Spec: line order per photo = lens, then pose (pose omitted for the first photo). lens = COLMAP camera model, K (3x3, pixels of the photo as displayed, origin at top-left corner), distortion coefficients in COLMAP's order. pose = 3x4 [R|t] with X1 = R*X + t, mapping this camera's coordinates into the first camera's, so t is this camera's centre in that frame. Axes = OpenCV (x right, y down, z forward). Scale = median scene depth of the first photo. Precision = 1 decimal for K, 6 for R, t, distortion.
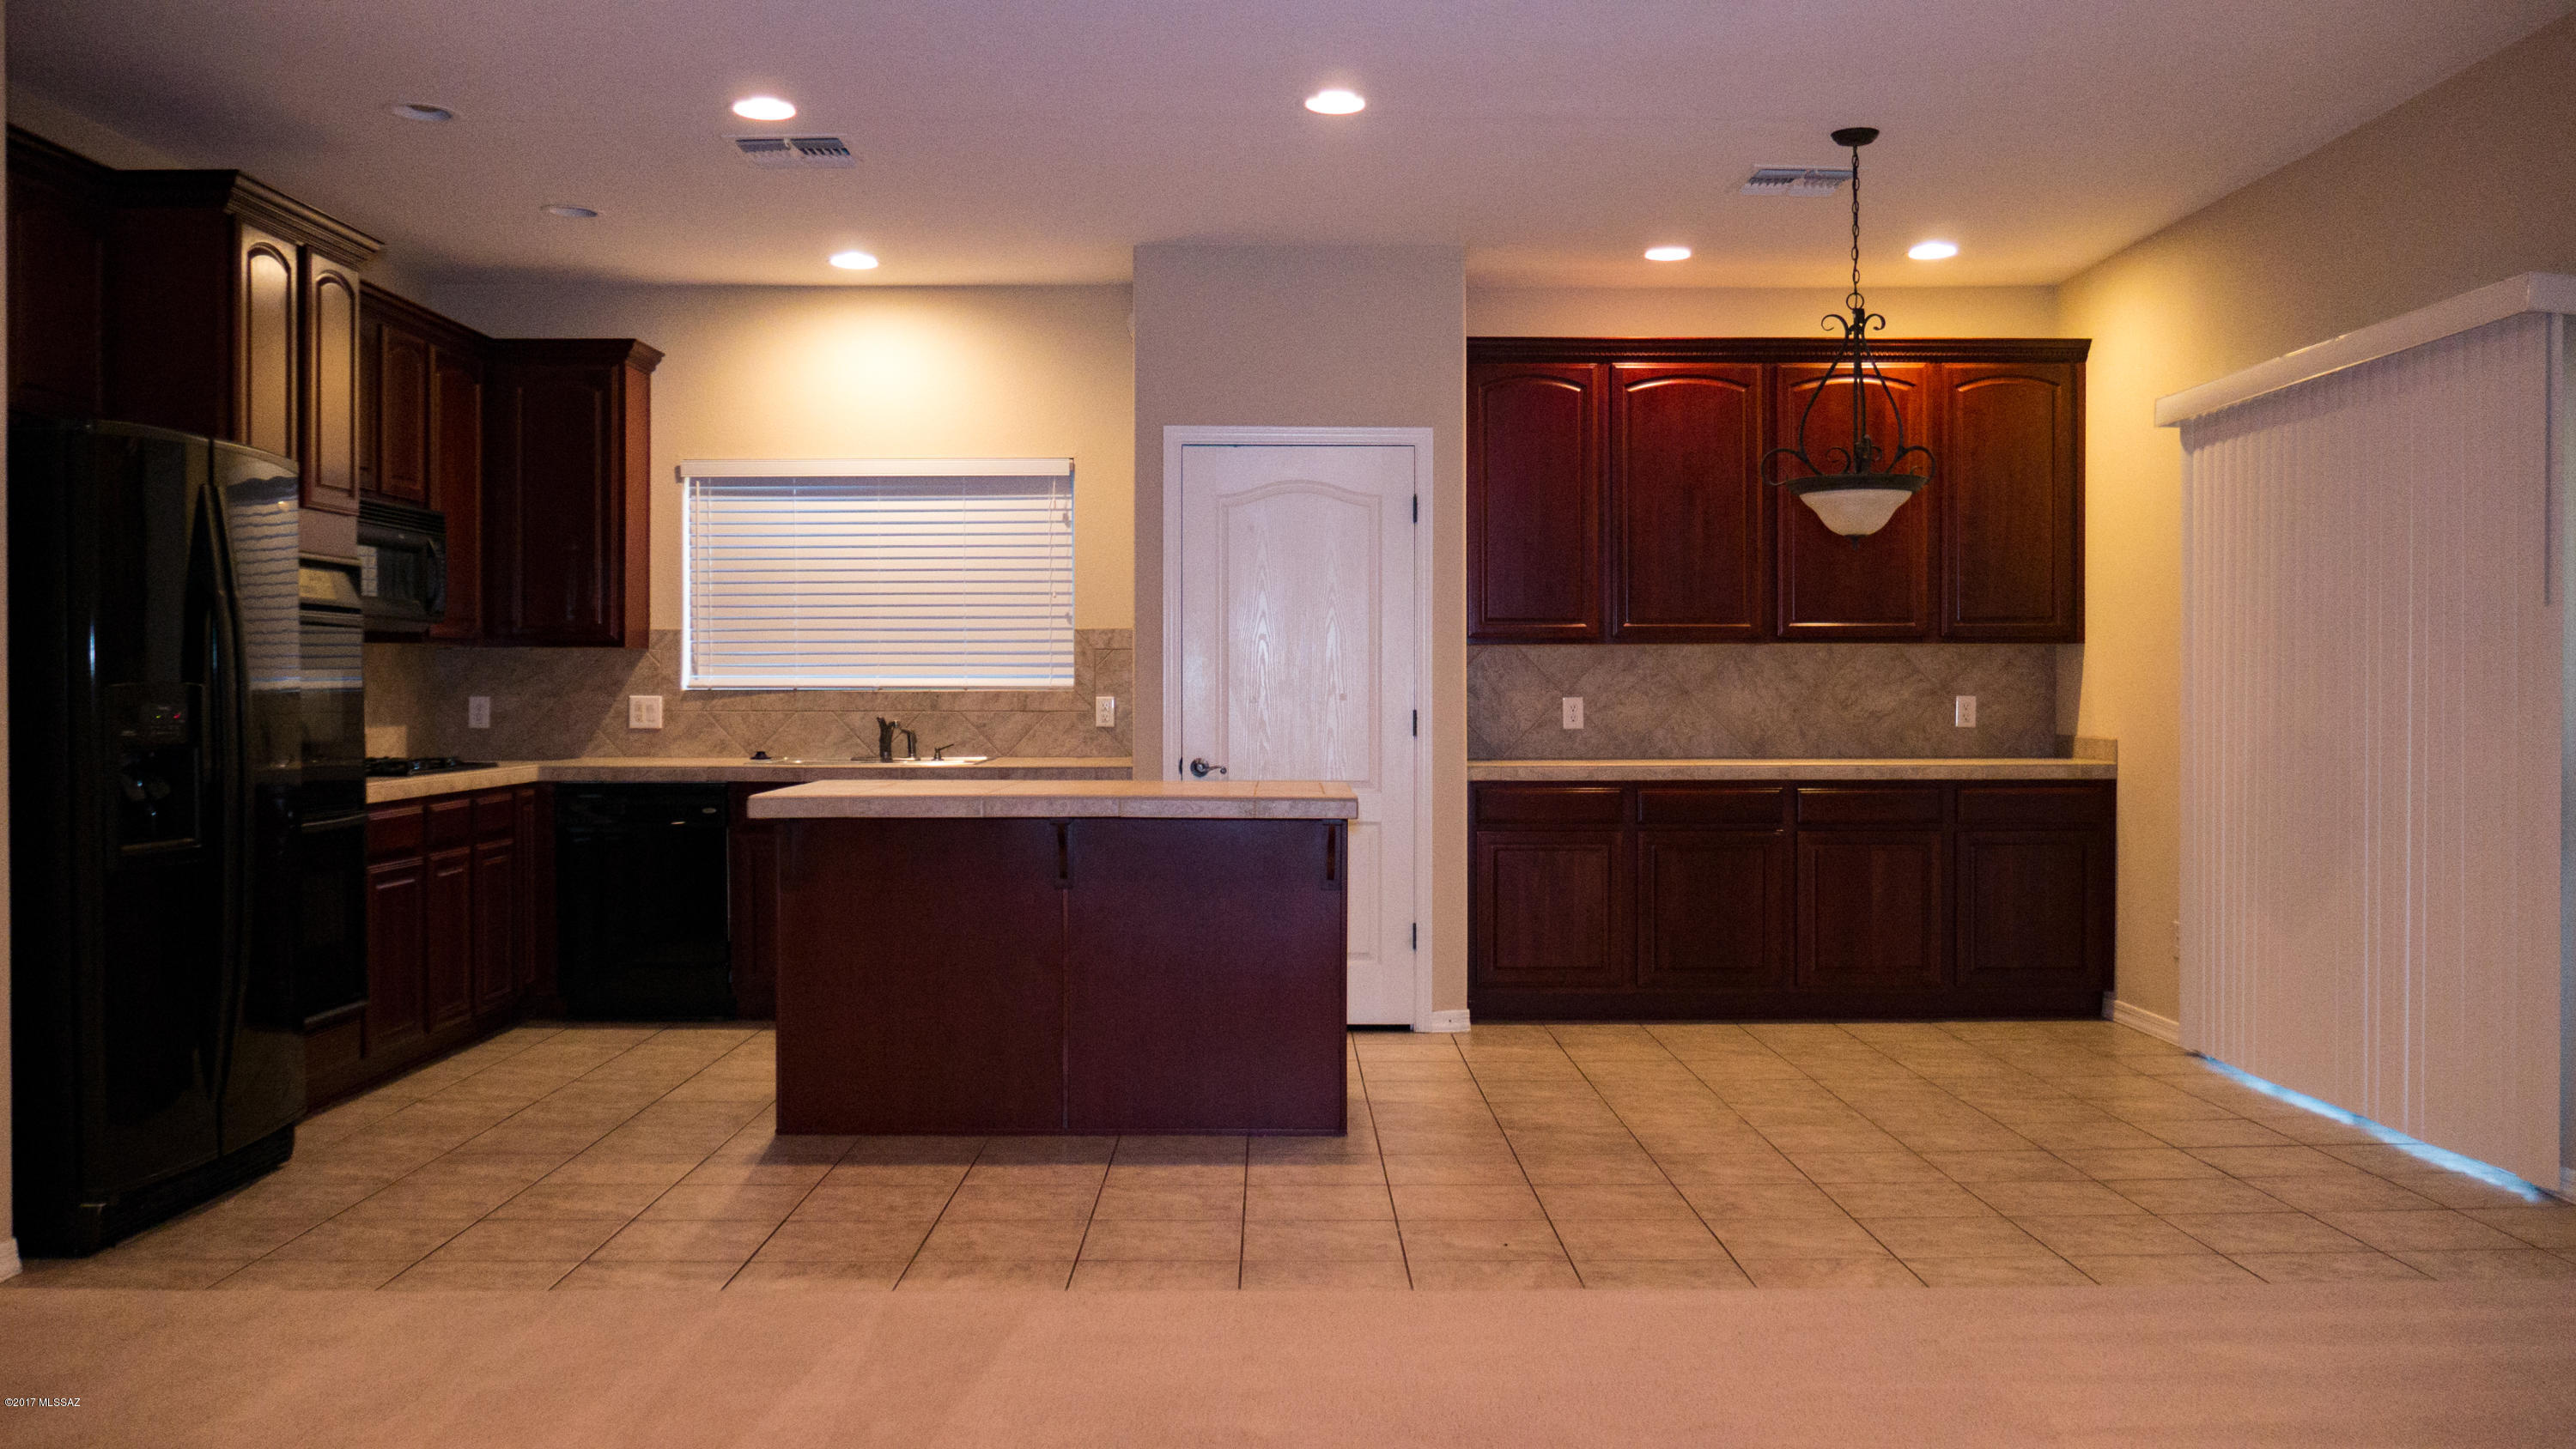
lens RADIAL K [[2097.5, 0, 1288.0], [0, 2097.5, 724.5], [0, 0, 1]] dist [-0.034072, 0.012482]
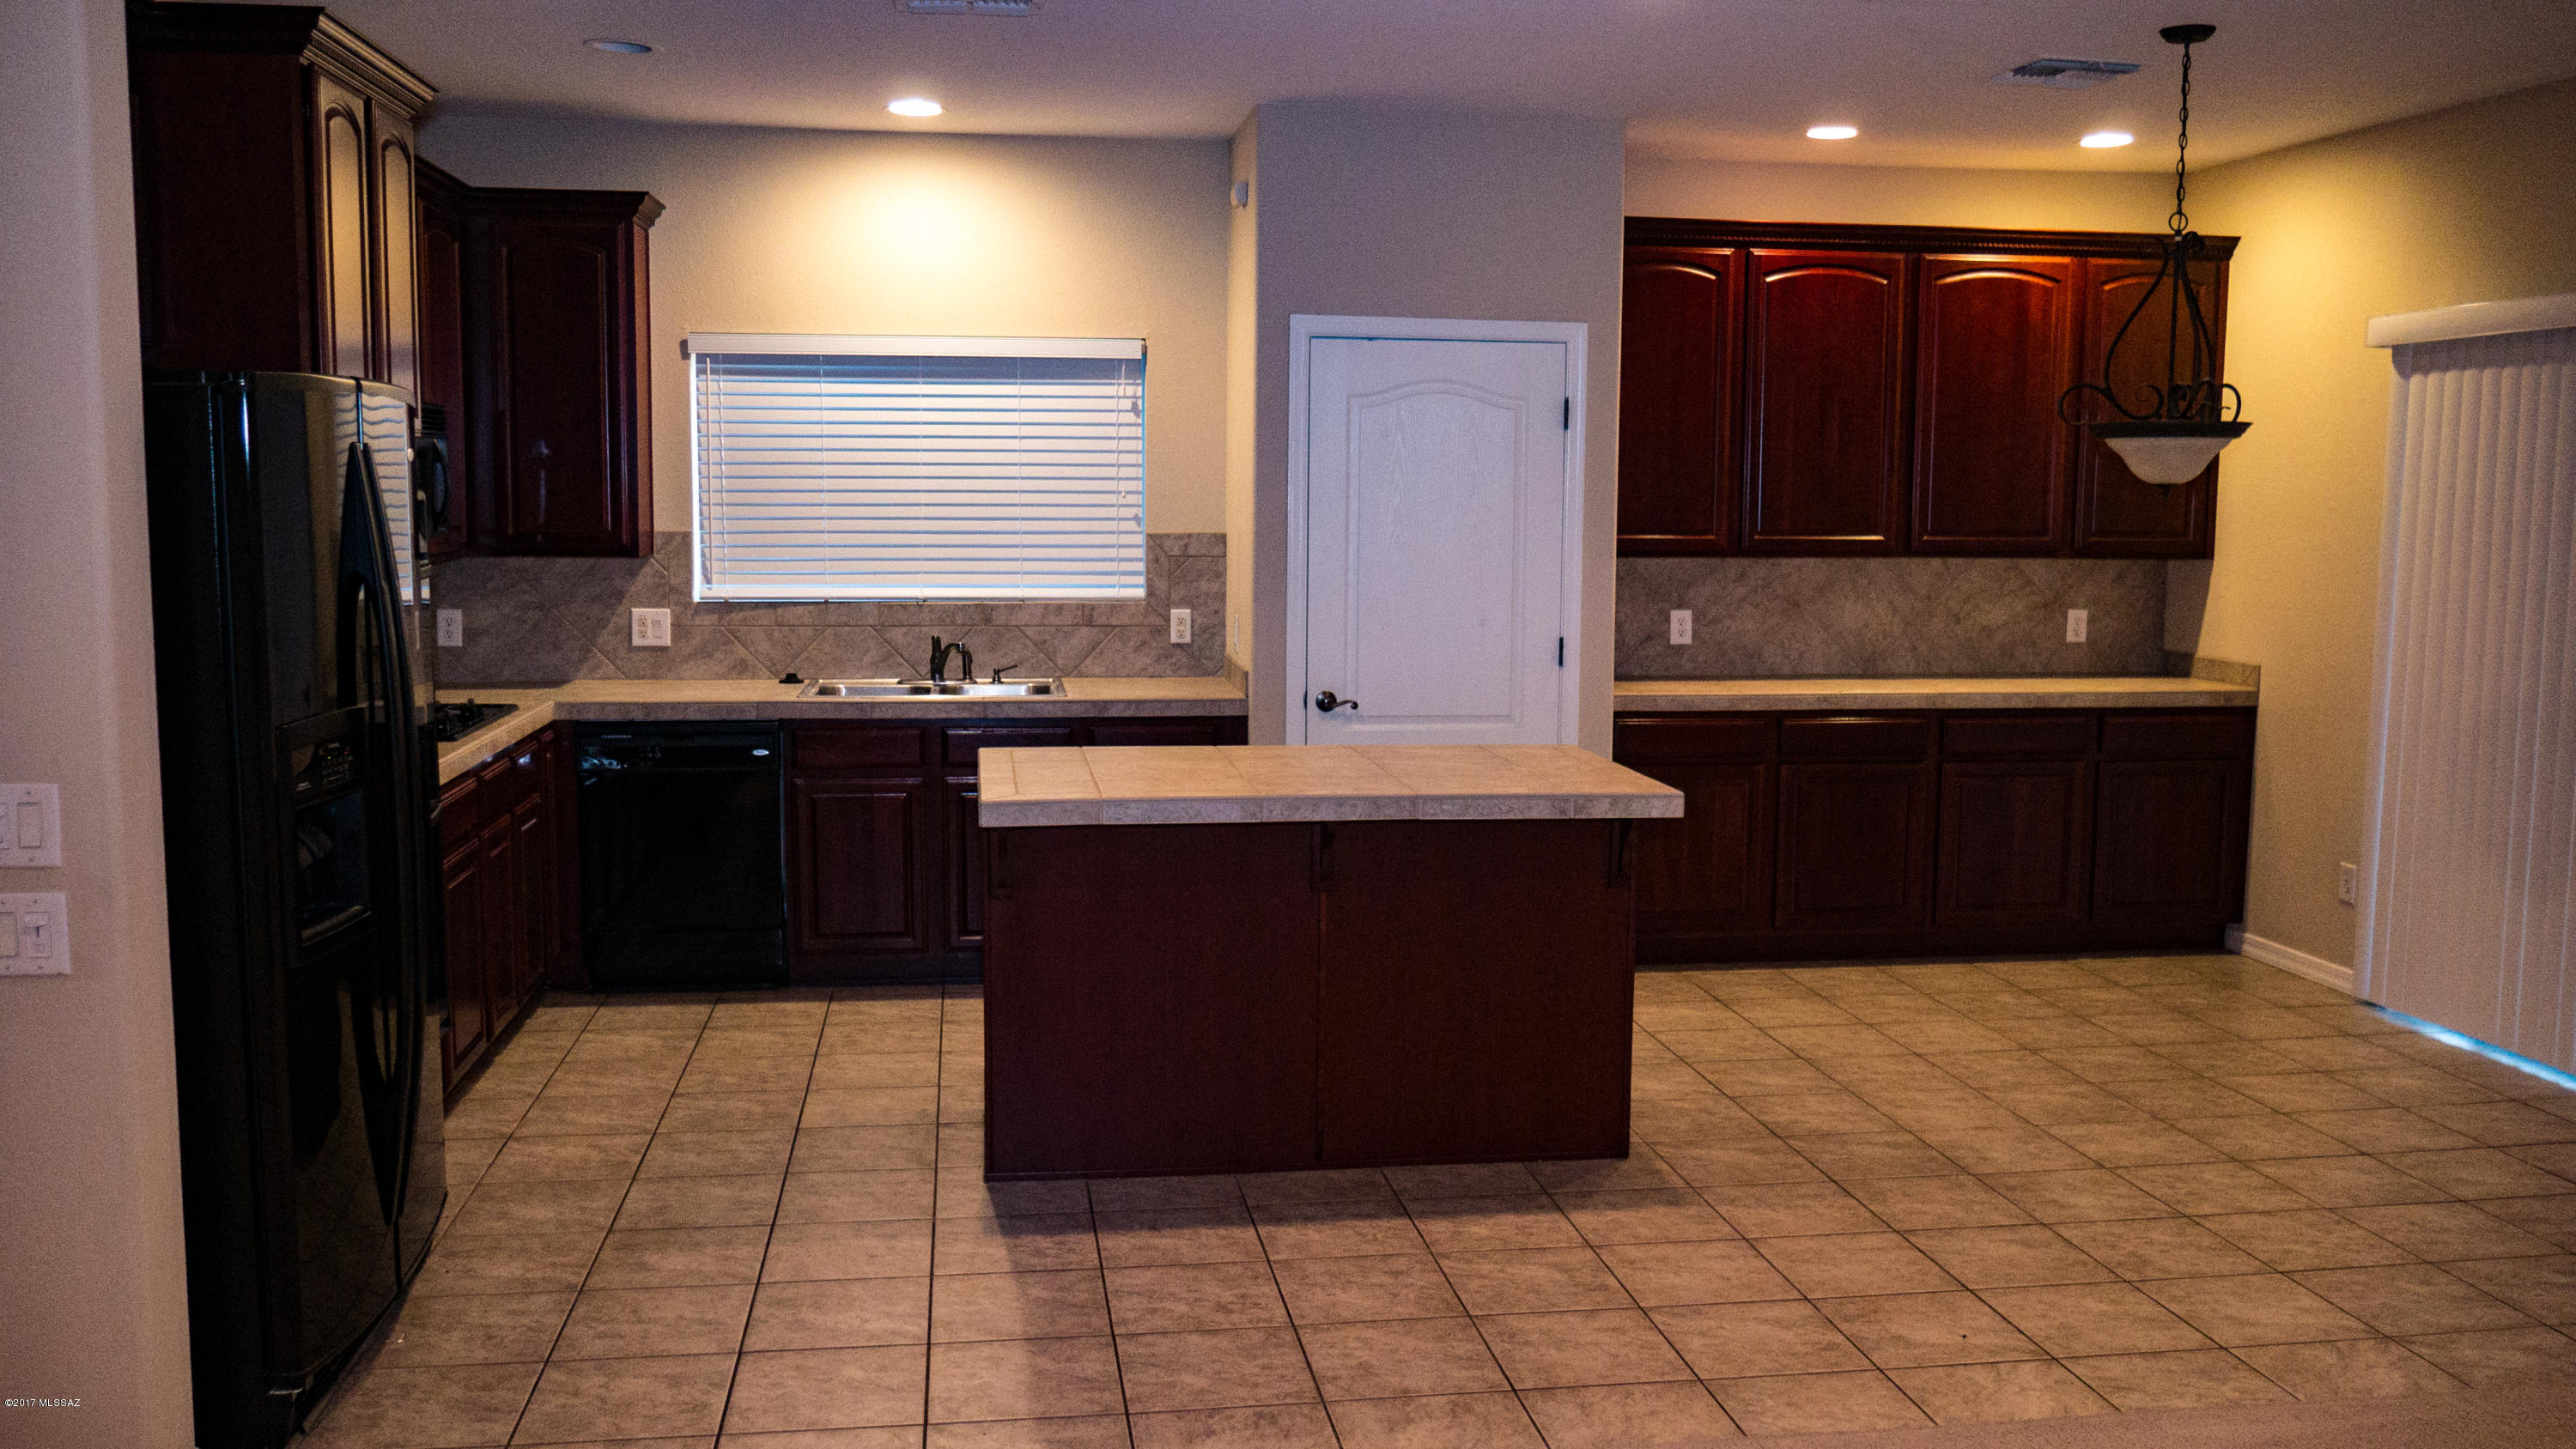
lens RADIAL K [[2097.5, 0, 1288.0], [0, 2097.5, 724.5], [0, 0, 1]] dist [-0.034072, 0.012482]
pose [[0.989986, -0.006454, 0.141019, -0.168960], [-0.007428, 0.995189, 0.097693, -0.052395], [-0.140971, -0.097763, 0.985175, 0.109043]]
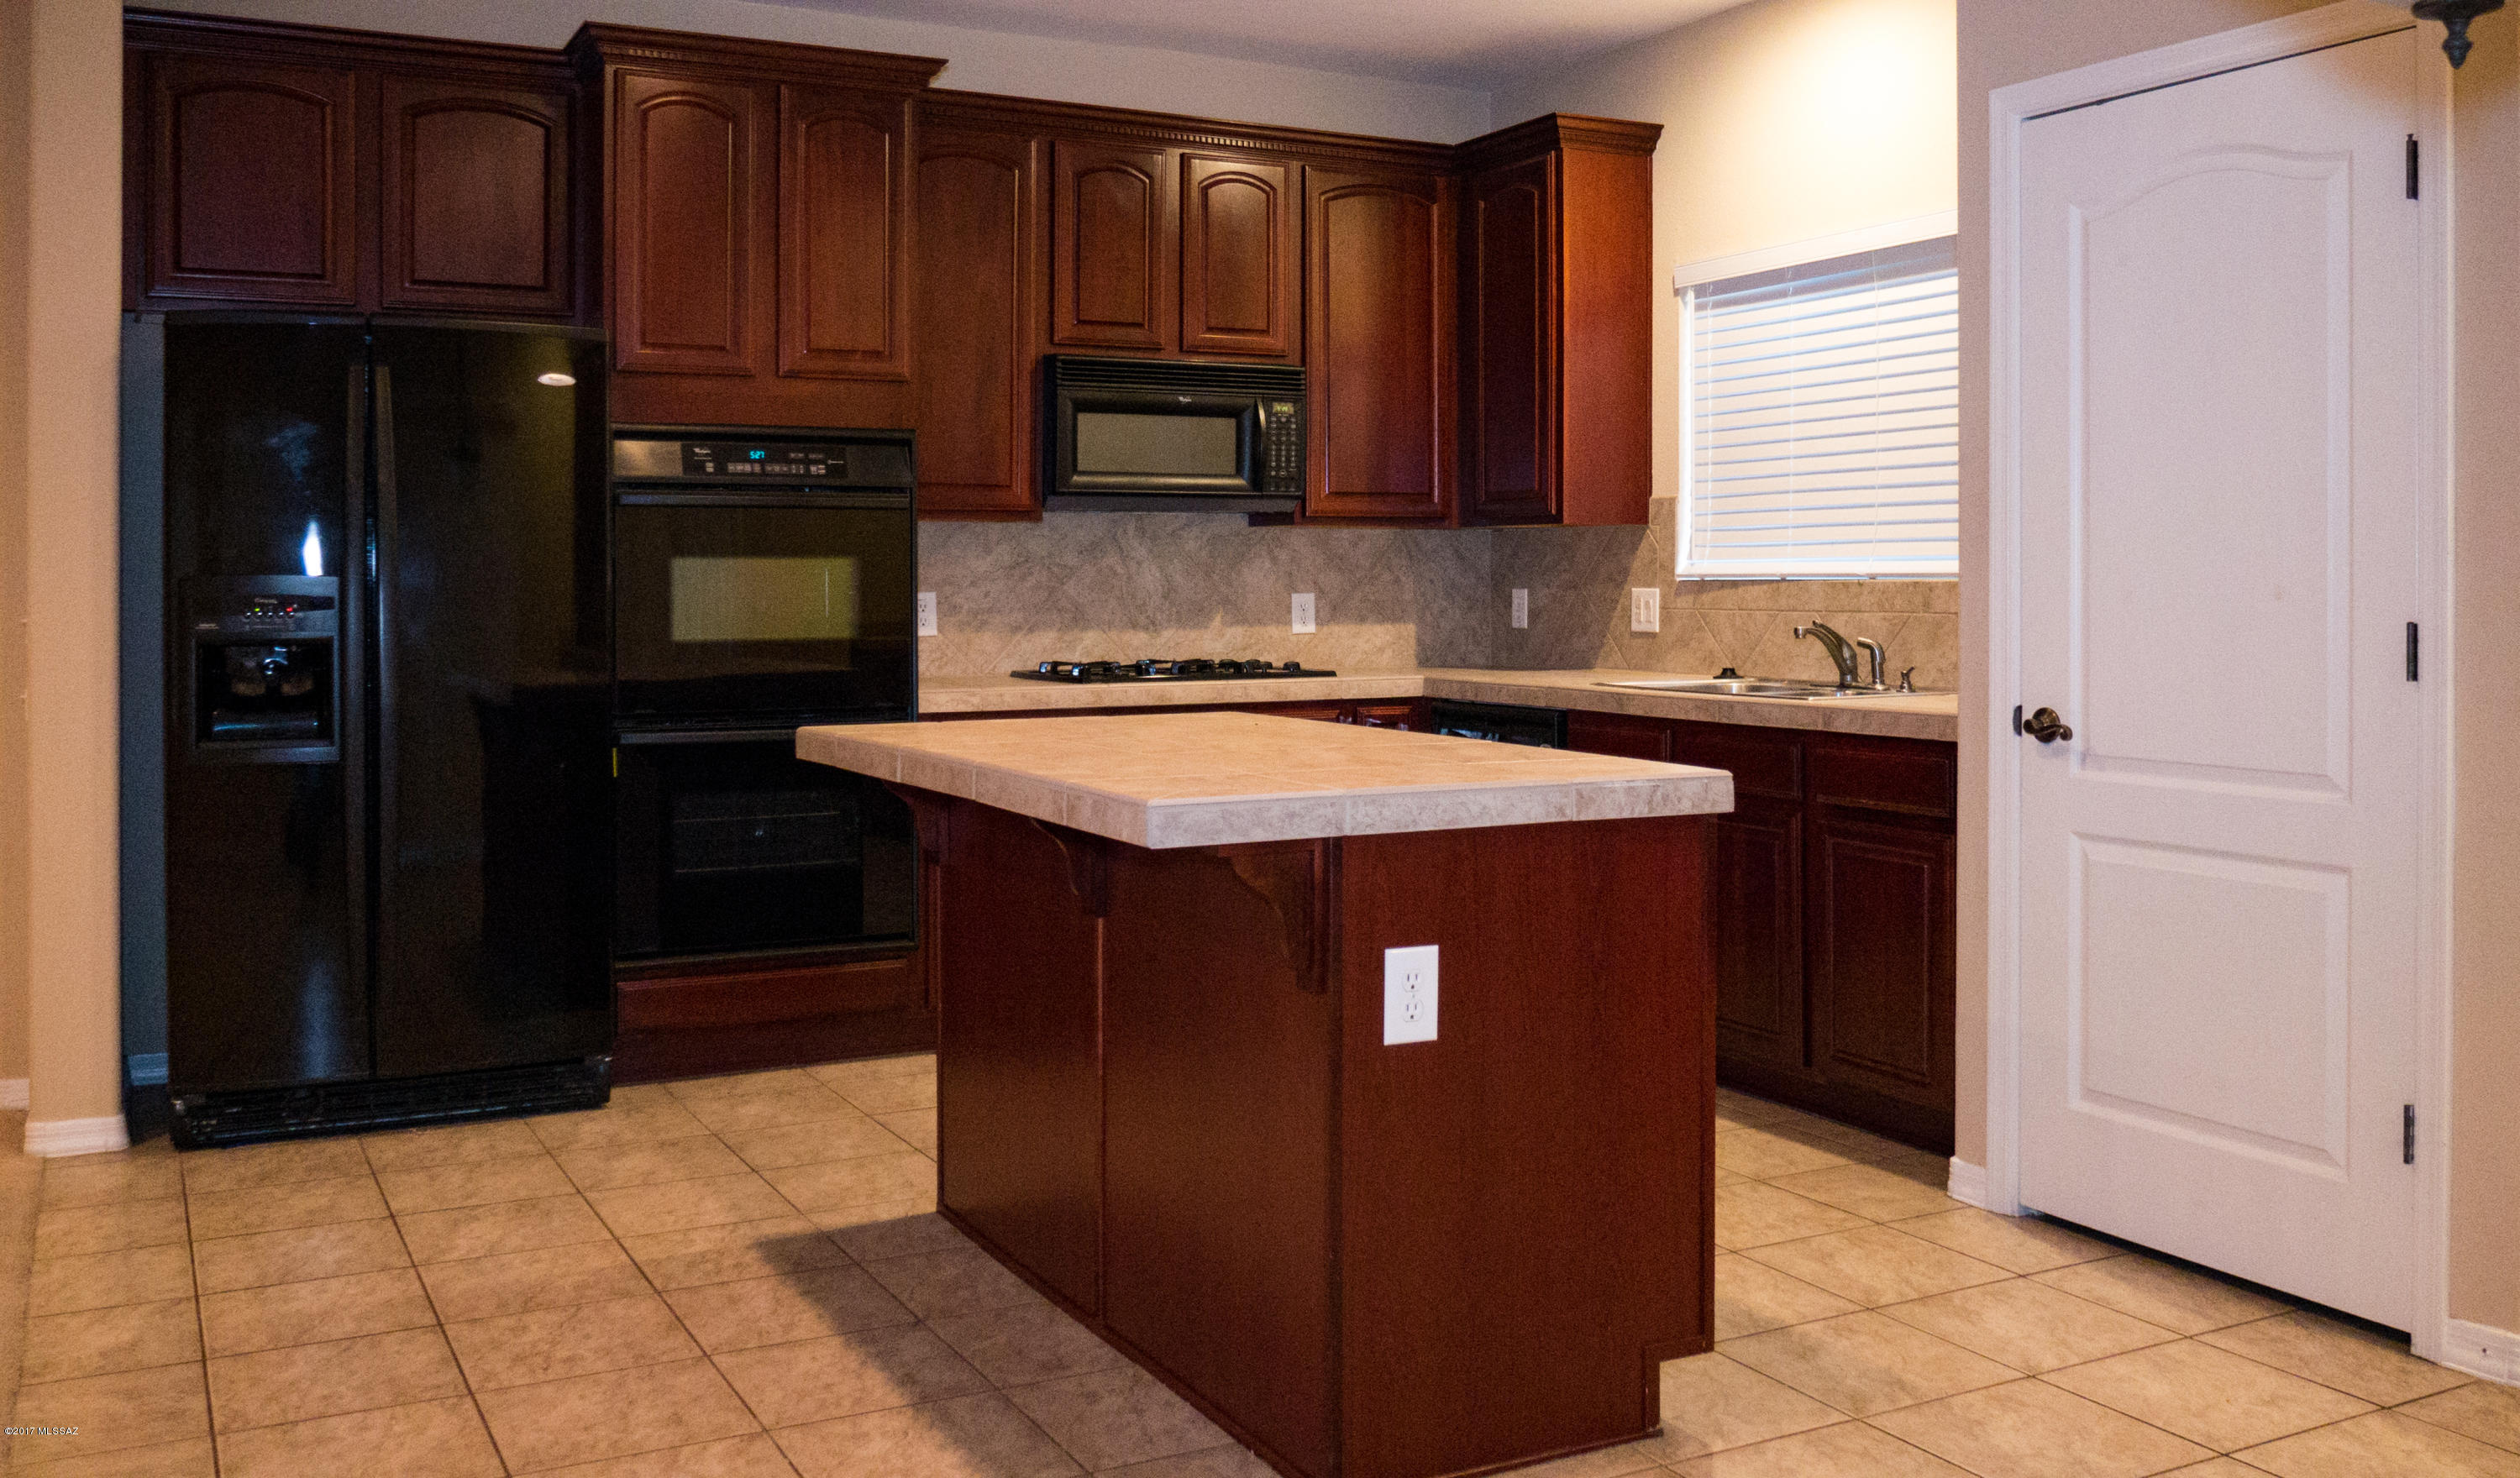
lens RADIAL K [[2210.5, 0, 1309.4], [0, 2210.5, 596.4], [0, 0, 1]] dist [-0.007882, -0.006816]
pose [[0.467459, 0.004340, -0.884004, 0.331642], [-0.011148, 0.999937, -0.000986, -0.008715], [0.883944, 0.010316, 0.467479, 0.527903]]
